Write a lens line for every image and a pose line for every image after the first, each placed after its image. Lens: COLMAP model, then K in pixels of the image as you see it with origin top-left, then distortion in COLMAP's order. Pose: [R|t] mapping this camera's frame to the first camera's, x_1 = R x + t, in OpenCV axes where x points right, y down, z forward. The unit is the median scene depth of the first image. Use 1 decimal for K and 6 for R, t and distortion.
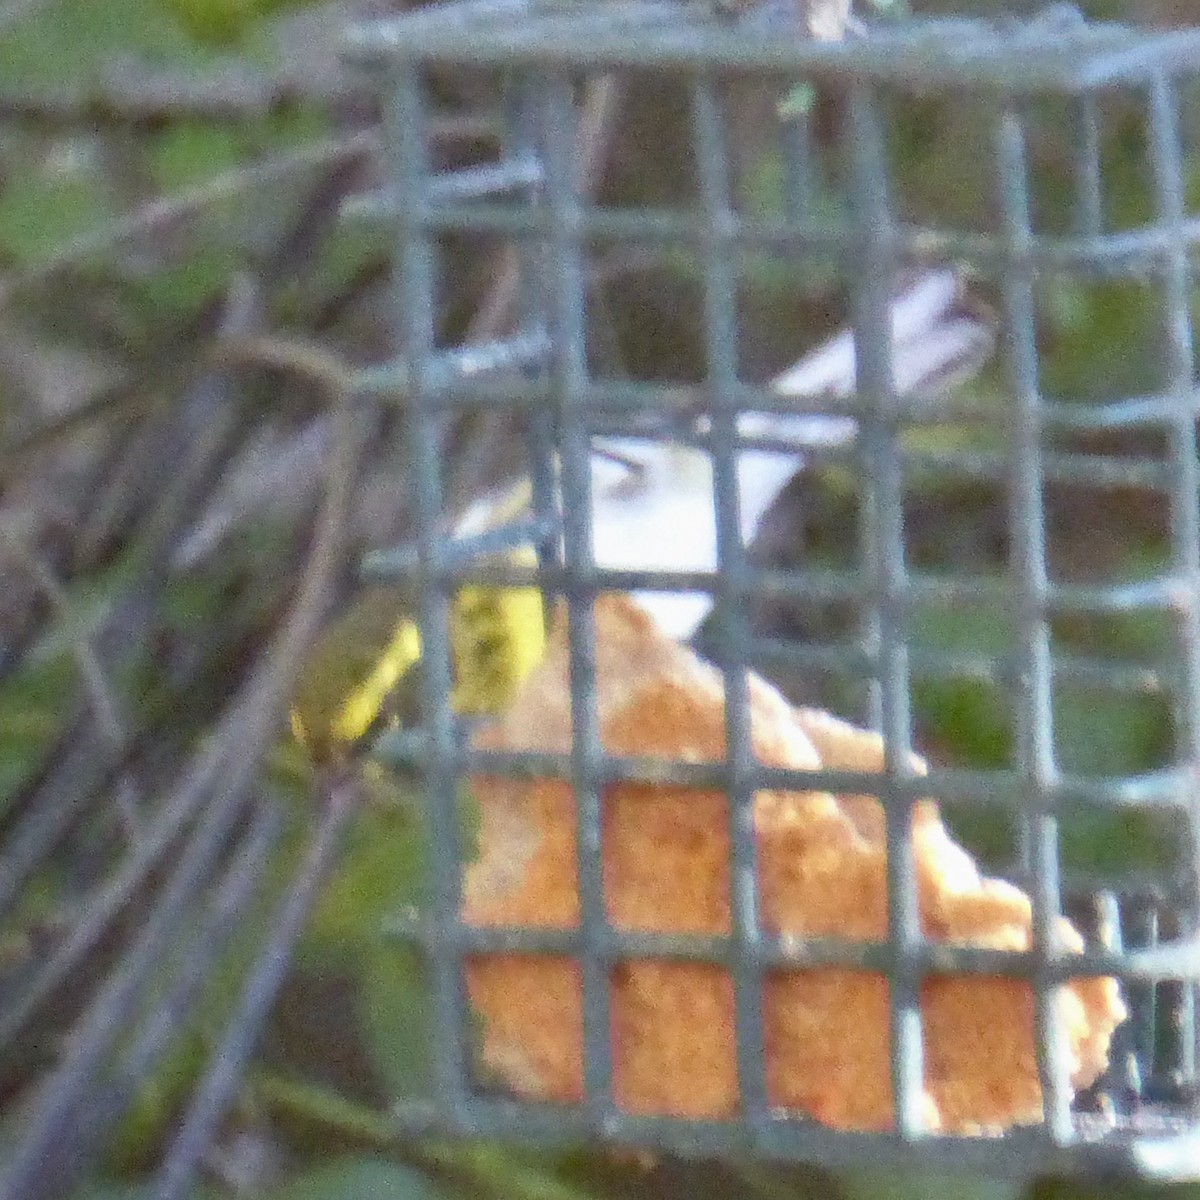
lens RADIAL K [[7630.8, 0, 600.0], [0, 7630.8, 600.0], [0, 0, 1]] dist [0.113475, -27.079913]
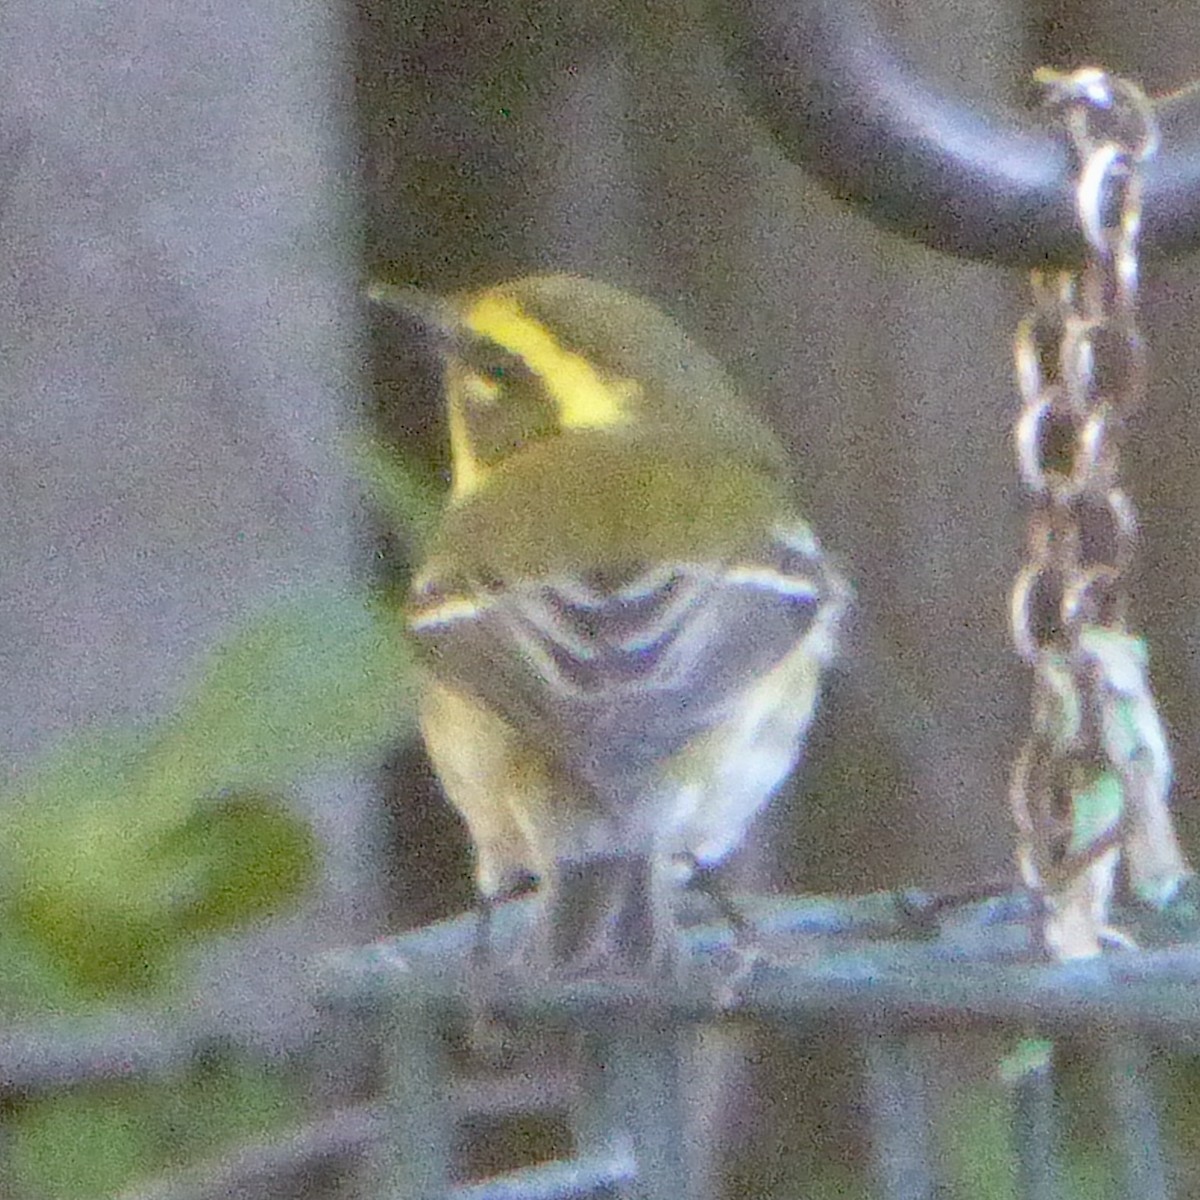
lens RADIAL K [[7630.8, 0, 600.0], [0, 7630.8, 600.0], [0, 0, 1]] dist [0.113475, -27.079913]
pose [[0.999474, -0.009448, -0.031038, 0.010173], [0.005662, 0.992774, -0.119868, -0.027054], [0.031946, 0.119629, 0.992305, 0.361477]]
